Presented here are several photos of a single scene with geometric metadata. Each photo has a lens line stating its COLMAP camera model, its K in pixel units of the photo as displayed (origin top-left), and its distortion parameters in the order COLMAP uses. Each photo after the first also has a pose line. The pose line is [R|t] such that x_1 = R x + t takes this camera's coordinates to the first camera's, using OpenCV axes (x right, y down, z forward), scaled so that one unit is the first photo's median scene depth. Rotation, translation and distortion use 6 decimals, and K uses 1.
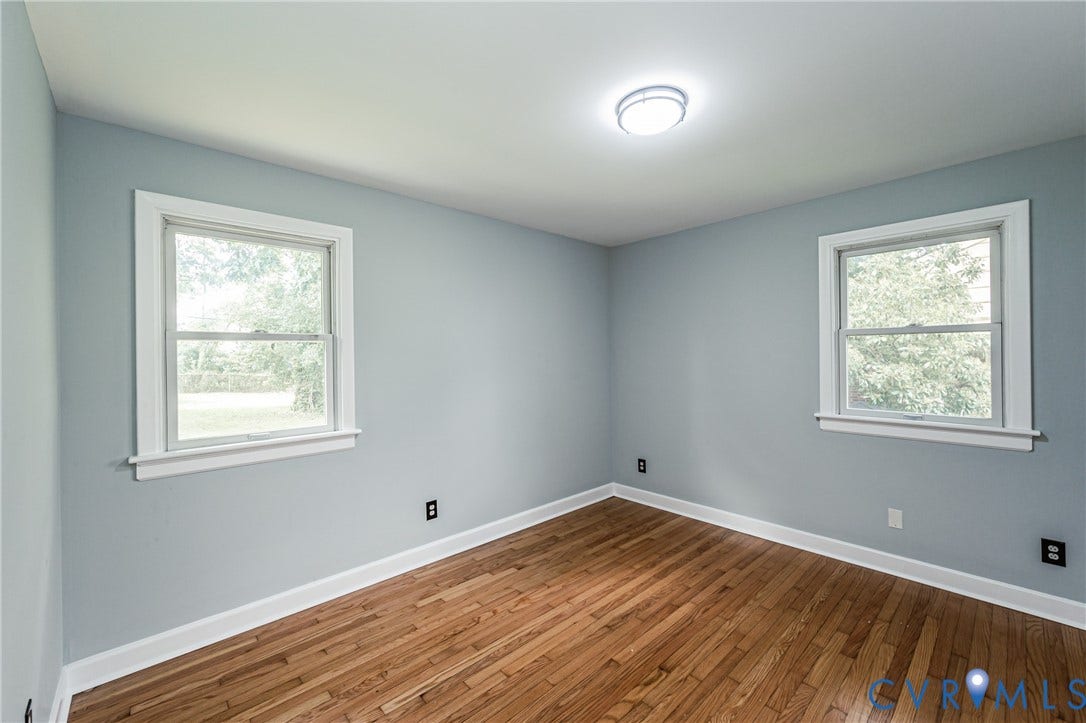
lens RADIAL K [[438.3, 0, 539.7], [0, 438.3, 358.0], [0, 0, 1]] dist [0.000215, 0.000881]
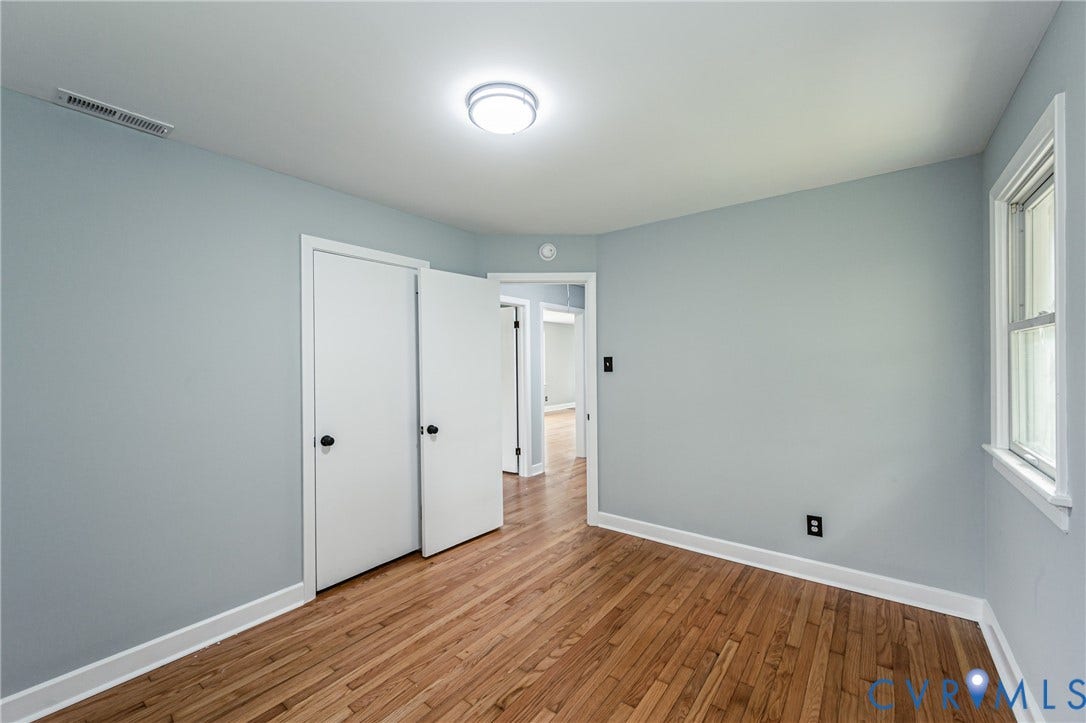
lens RADIAL K [[434.0, 0, 539.9], [0, 434.0, 363.3], [0, 0, 1]] dist [0.000444, 0.000180]
pose [[-0.985505, 0.022030, -0.168211, 0.237946], [0.019922, 0.999701, 0.014211, -0.006248], [0.168473, 0.010654, -0.985649, 1.344091]]
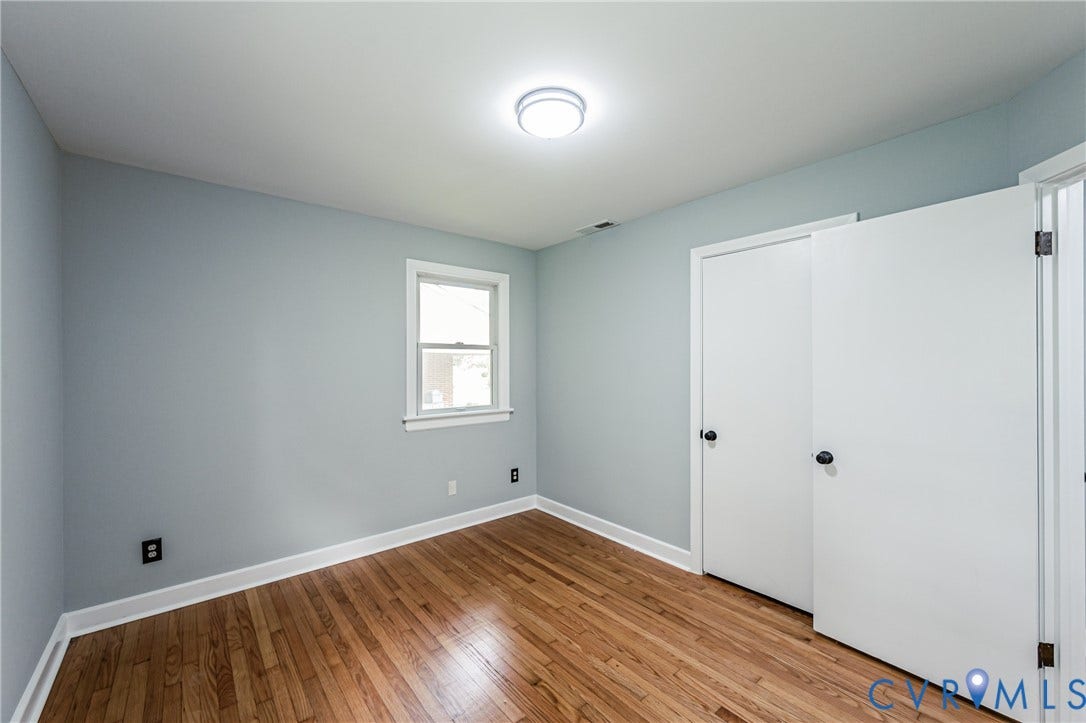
lens RADIAL K [[434.0, 0, 539.9], [0, 434.0, 363.3], [0, 0, 1]] dist [0.000444, 0.000180]
pose [[0.052626, 0.011491, 0.998548, -0.492049], [0.010163, 0.999876, -0.012041, 0.007744], [-0.998563, 0.010782, 0.052503, 0.665582]]
